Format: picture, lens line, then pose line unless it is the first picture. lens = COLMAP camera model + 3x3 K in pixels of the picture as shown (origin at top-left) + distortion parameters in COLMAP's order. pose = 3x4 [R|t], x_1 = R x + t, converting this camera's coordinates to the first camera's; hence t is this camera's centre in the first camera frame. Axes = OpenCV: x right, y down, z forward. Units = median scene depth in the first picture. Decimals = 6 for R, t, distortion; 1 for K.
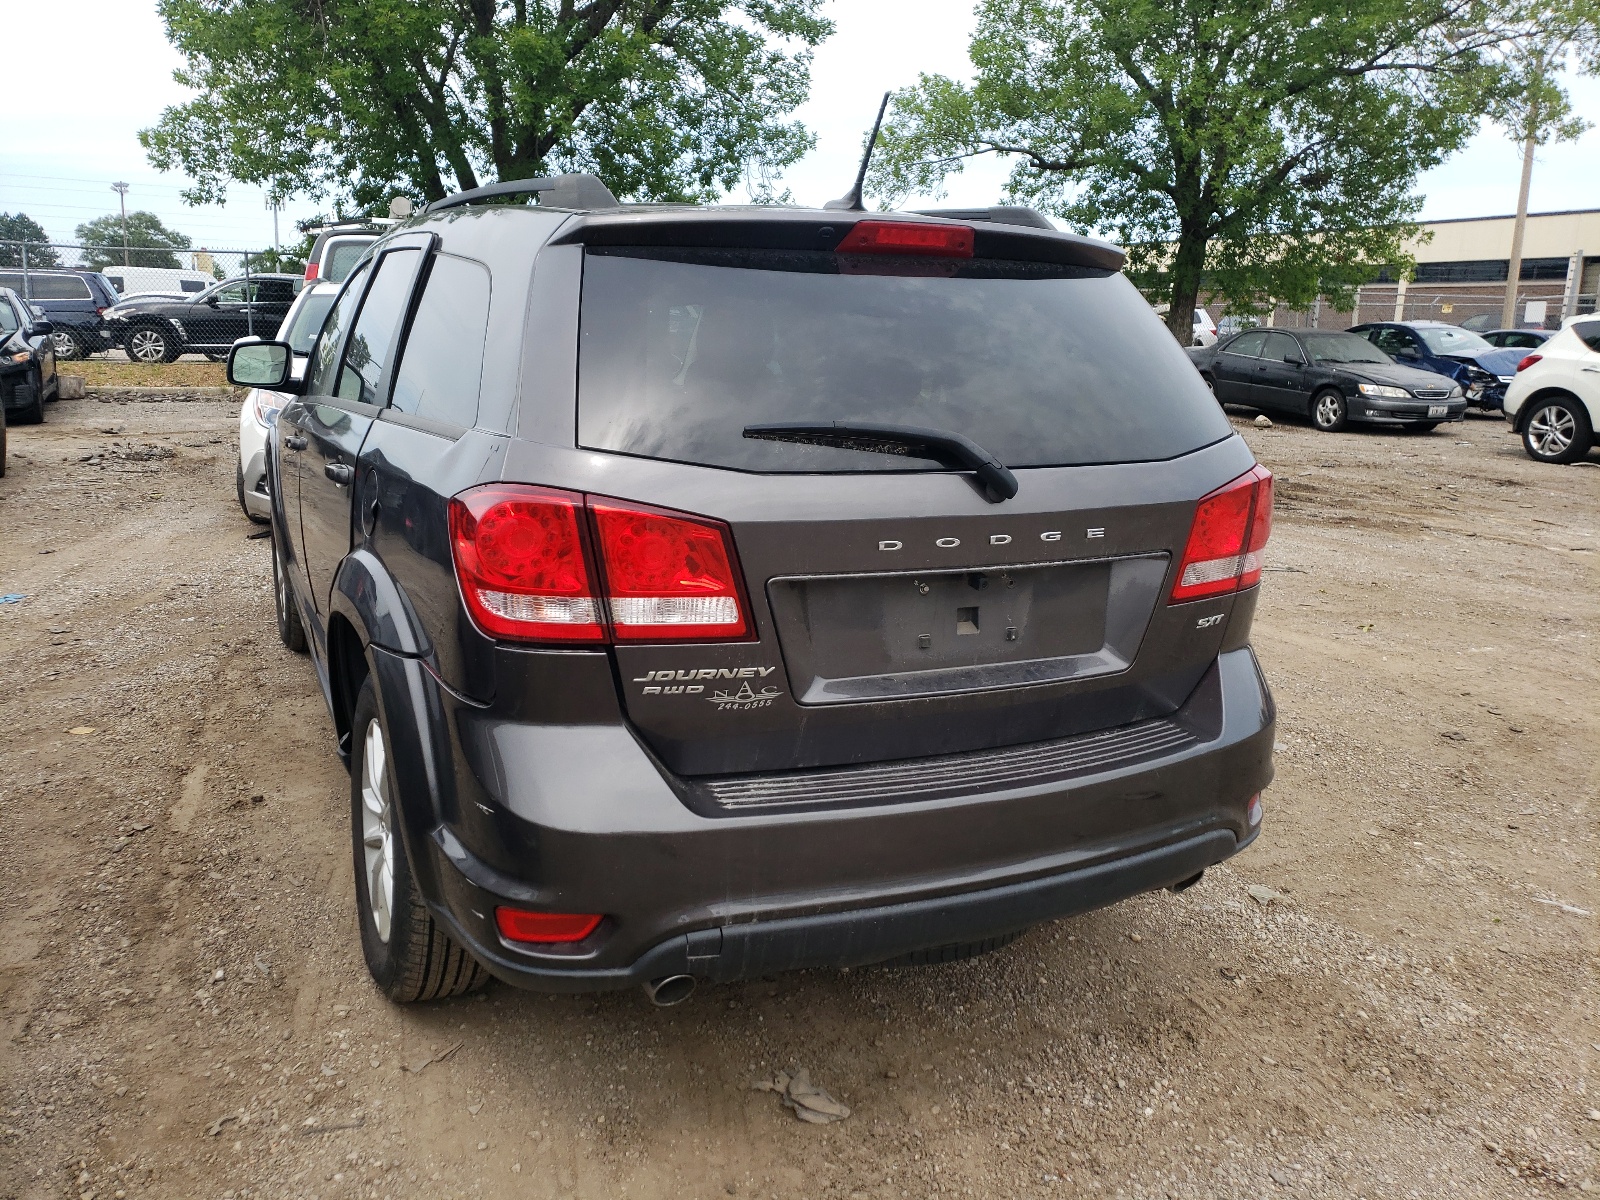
lens RADIAL K [[1373.7, 0, 800.0], [0, 1373.7, 600.0], [0, 0, 1]] dist [0.132598, -0.239039]
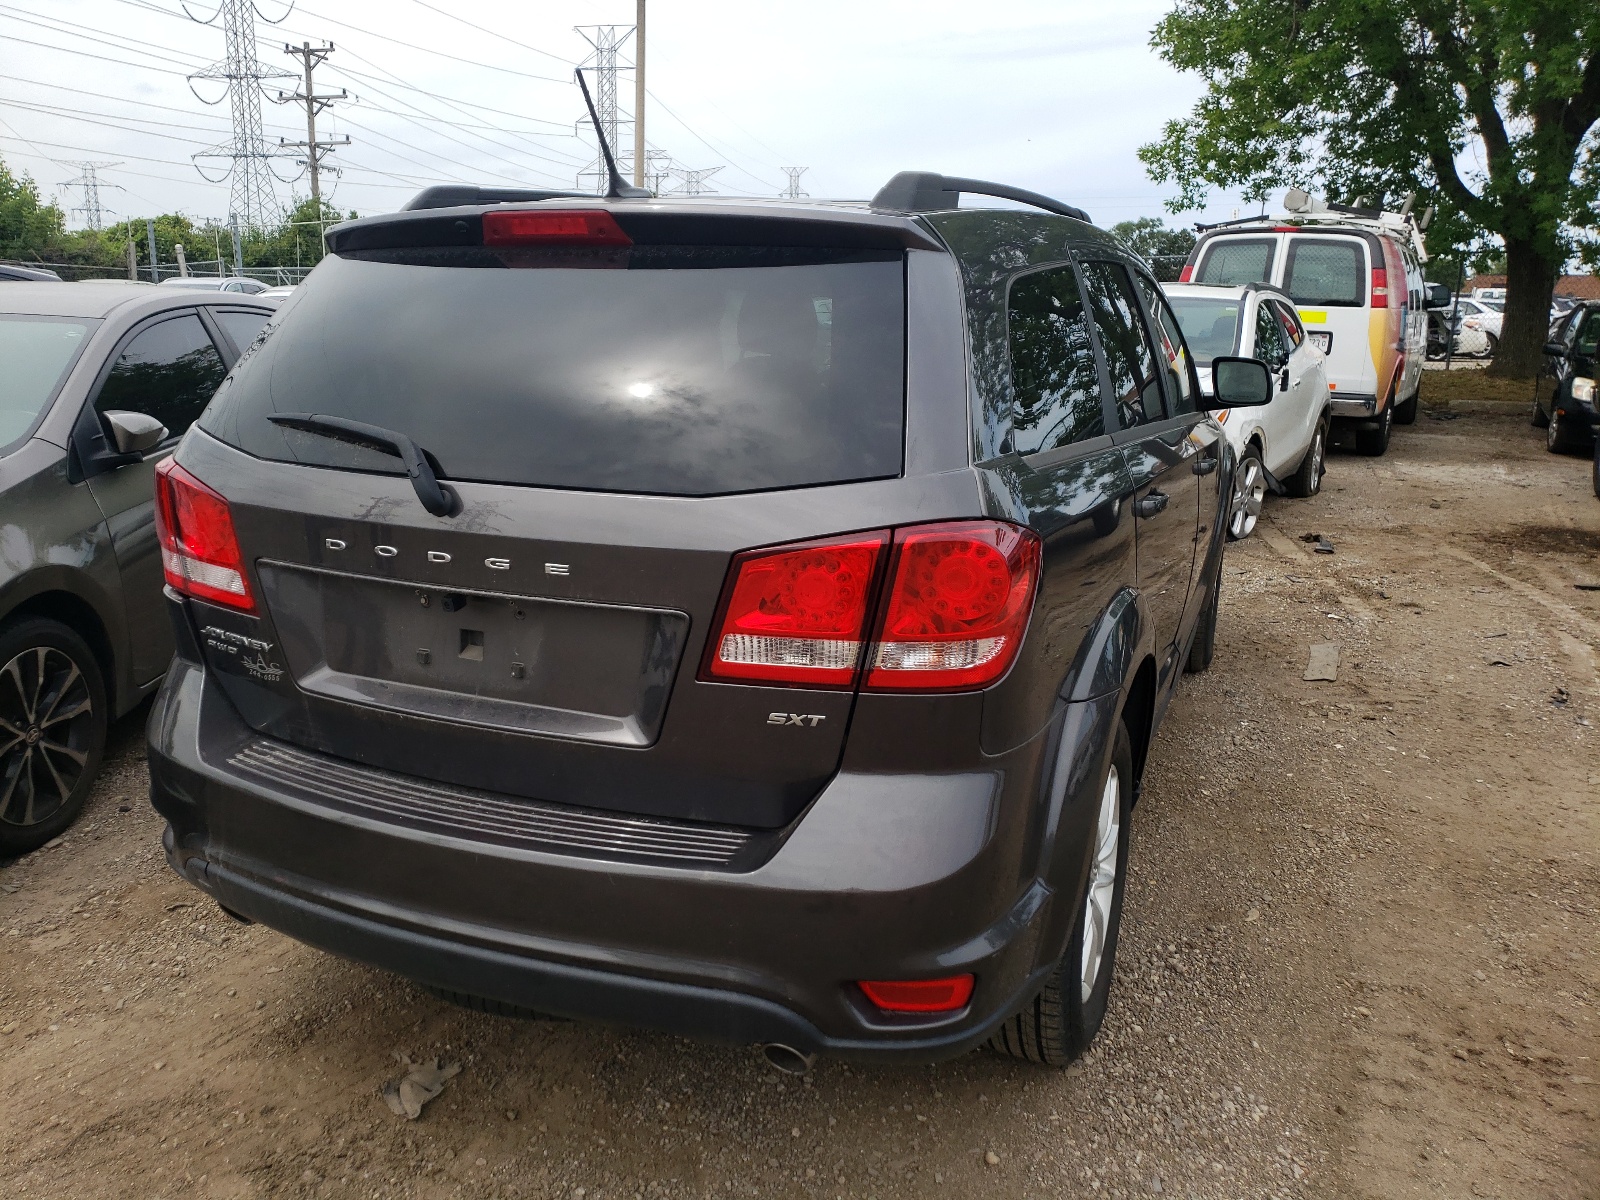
lens RADIAL K [[1373.7, 0, 800.0], [0, 1373.7, 600.0], [0, 0, 1]] dist [0.132598, -0.239039]
pose [[0.587299, 0.149264, -0.795488, 0.945978], [-0.150712, 0.985826, 0.073710, -0.111257], [0.795215, 0.076600, 0.601470, 0.599969]]
